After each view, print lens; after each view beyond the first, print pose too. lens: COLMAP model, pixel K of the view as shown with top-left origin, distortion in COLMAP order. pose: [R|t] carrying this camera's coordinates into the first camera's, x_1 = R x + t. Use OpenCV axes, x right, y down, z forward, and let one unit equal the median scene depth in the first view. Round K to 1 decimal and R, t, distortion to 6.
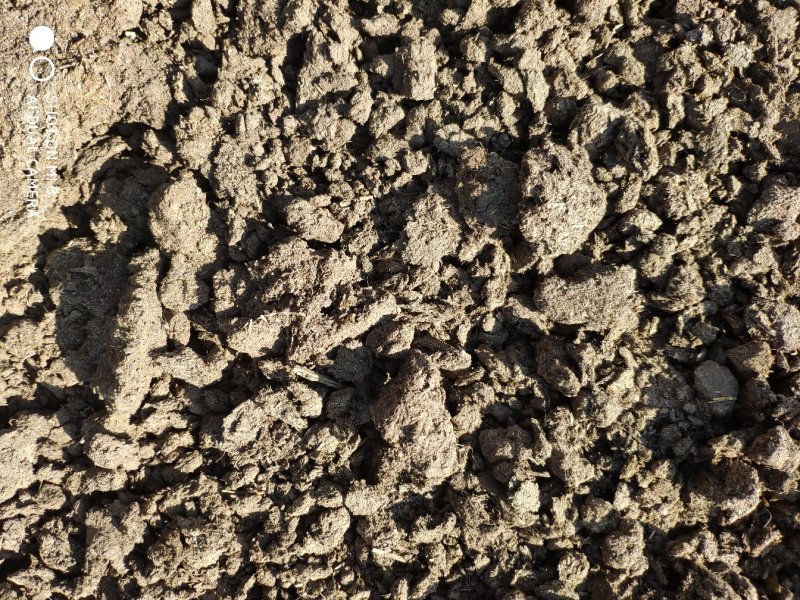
lens RADIAL K [[692.9, 0, 399.8], [0, 692.9, 300.1], [0, 0, 1]] dist [-0.100737, 0.111612]
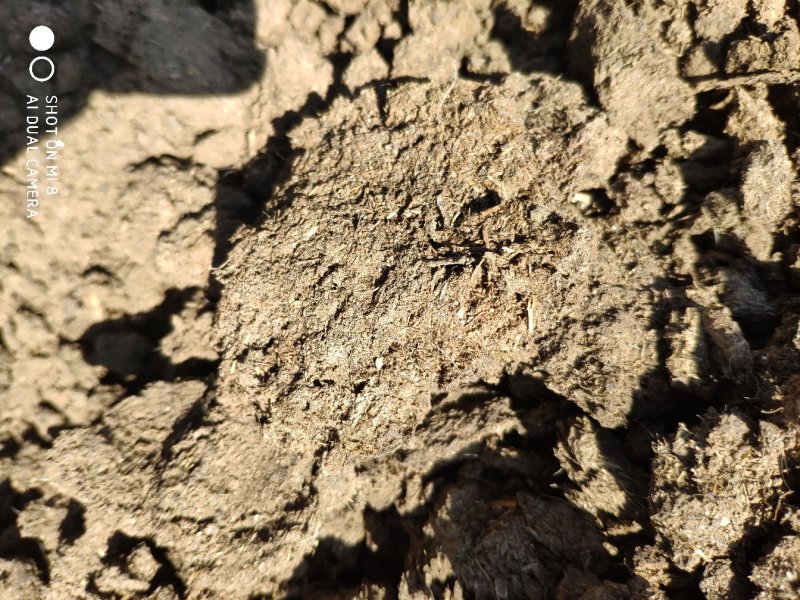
lens RADIAL K [[710.3, 0, 397.8], [0, 710.3, 294.3], [0, 0, 1]] dist [0.134190, -0.456649]
pose [[0.874421, 0.187760, -0.447363, -0.288715], [-0.277085, 0.950174, -0.142801, -0.233266], [0.398260, 0.248826, 0.882878, 0.549774]]
